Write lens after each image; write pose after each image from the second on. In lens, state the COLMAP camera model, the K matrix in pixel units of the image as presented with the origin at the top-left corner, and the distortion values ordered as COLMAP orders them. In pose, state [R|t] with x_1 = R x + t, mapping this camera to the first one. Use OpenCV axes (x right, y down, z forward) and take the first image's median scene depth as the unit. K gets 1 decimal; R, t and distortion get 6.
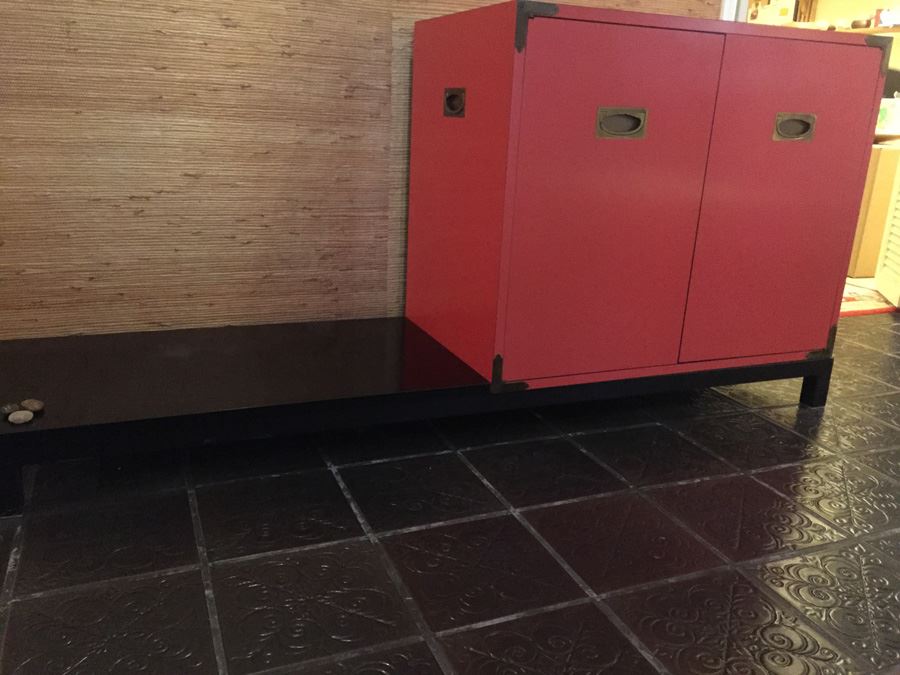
lens RADIAL K [[769.8, 0, 447.0], [0, 769.8, 336.8], [0, 0, 1]] dist [0.095162, -0.139411]
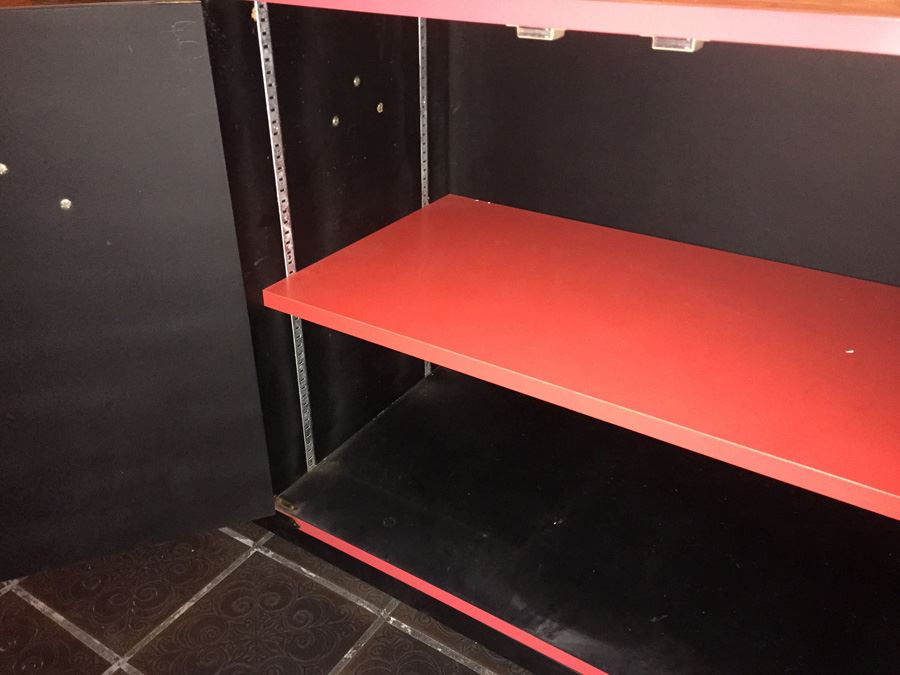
lens RADIAL K [[769.8, 0, 447.0], [0, 769.8, 336.8], [0, 0, 1]] dist [0.095162, -0.139411]
pose [[0.570986, 0.362143, -0.736768, 0.559960], [-0.210120, 0.932021, 0.295275, -0.292246], [0.793615, -0.013788, 0.608264, 0.596484]]
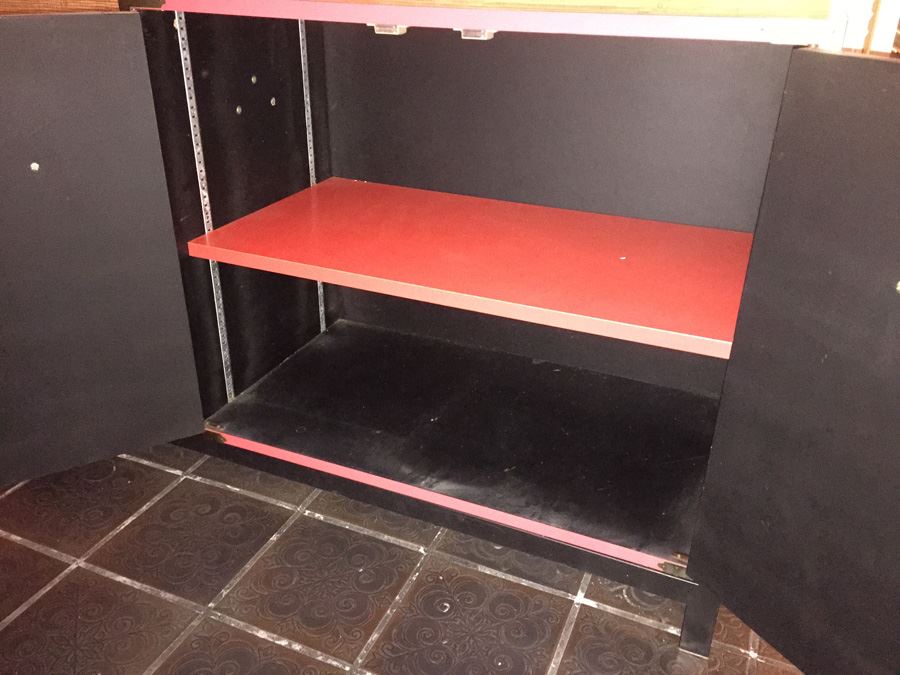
lens RADIAL K [[769.8, 0, 447.0], [0, 769.8, 336.8], [0, 0, 1]] dist [0.095162, -0.139411]
pose [[0.693688, 0.291366, -0.658714, 0.711488], [-0.188107, 0.956075, 0.224802, -0.251516], [0.695279, -0.032033, 0.718026, 0.486360]]
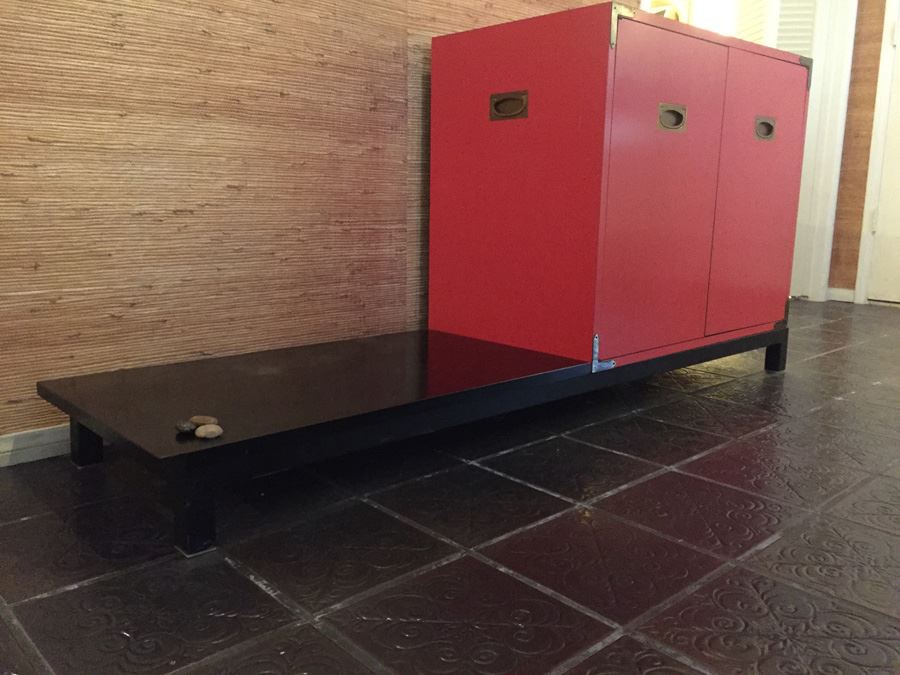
lens RADIAL K [[769.8, 0, 447.0], [0, 769.8, 336.8], [0, 0, 1]] dist [0.095162, -0.139411]
pose [[0.937153, -0.094594, 0.335851, -0.405981], [0.126529, 0.989164, -0.074463, 0.067815], [-0.325168, 0.112279, 0.938967, 0.067647]]
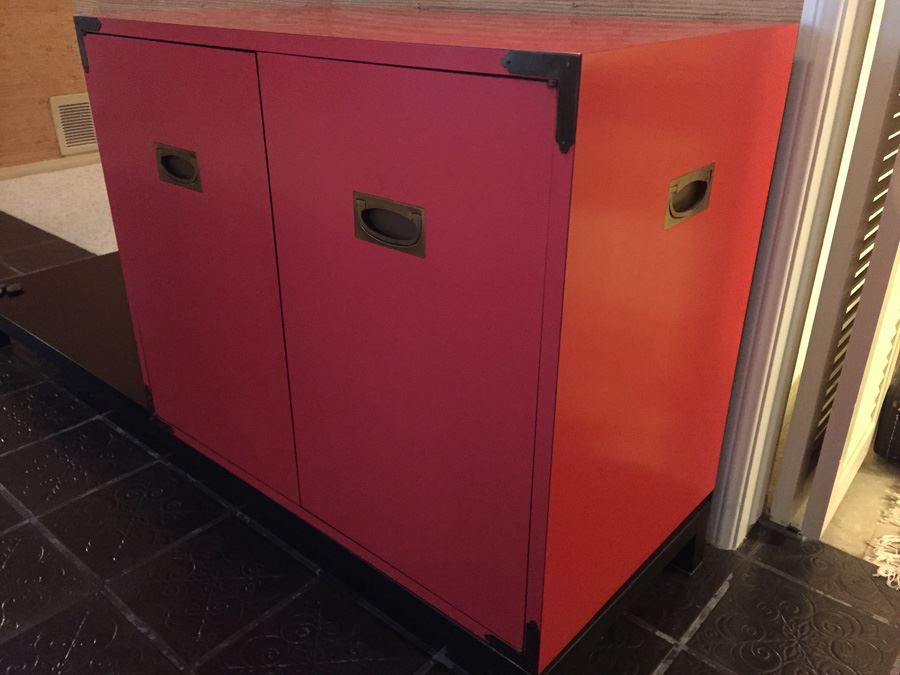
lens RADIAL K [[769.8, 0, 447.0], [0, 769.8, 336.8], [0, 0, 1]] dist [0.095162, -0.139411]
pose [[0.441367, 0.343277, -0.829070, 0.855644], [-0.239513, 0.935480, 0.259828, -0.315365], [0.864771, 0.083894, 0.495109, 0.714667]]
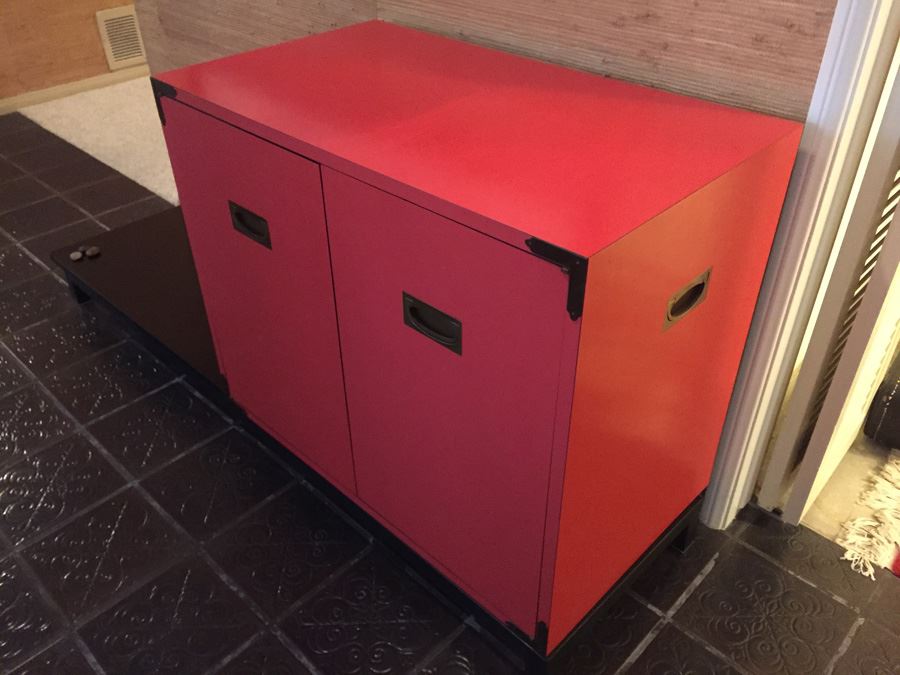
lens RADIAL K [[769.8, 0, 447.0], [0, 769.8, 336.8], [0, 0, 1]] dist [0.095162, -0.139411]
pose [[0.395575, 0.495235, -0.773475, 0.875460], [-0.235505, 0.868704, 0.435764, -0.497236], [0.887726, 0.009780, 0.460268, 0.657492]]
